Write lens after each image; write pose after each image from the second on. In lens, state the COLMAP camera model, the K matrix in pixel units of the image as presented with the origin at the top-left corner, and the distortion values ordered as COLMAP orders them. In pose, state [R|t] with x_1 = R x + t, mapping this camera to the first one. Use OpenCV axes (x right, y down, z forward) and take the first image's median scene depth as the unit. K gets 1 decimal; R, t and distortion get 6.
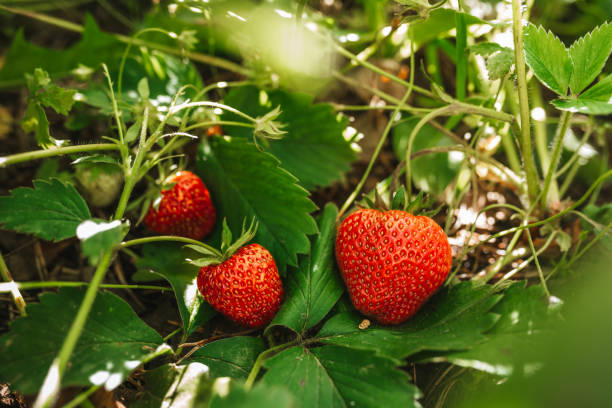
lens RADIAL K [[668.2, 0, 306.0], [0, 668.2, 204.0], [0, 0, 1]] dist [-0.018589, -0.016762]
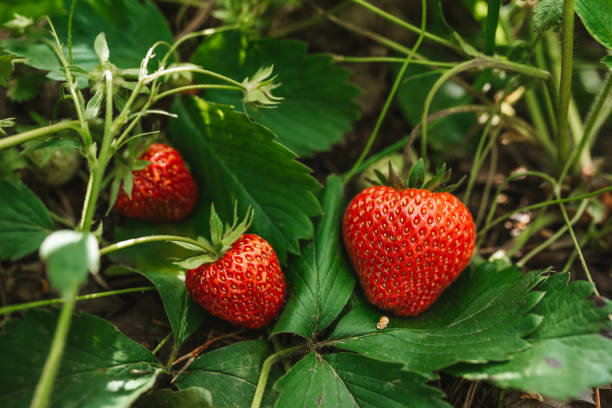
lens RADIAL K [[662.6, 0, 314.2], [0, 662.6, 208.8], [0, 0, 1]] dist [-0.021652, -0.003821]
pose [[0.995594, -0.045000, 0.082265, -0.066551], [0.029988, 0.984048, 0.175357, -0.121768], [-0.088844, -0.172117, 0.981062, 0.174945]]
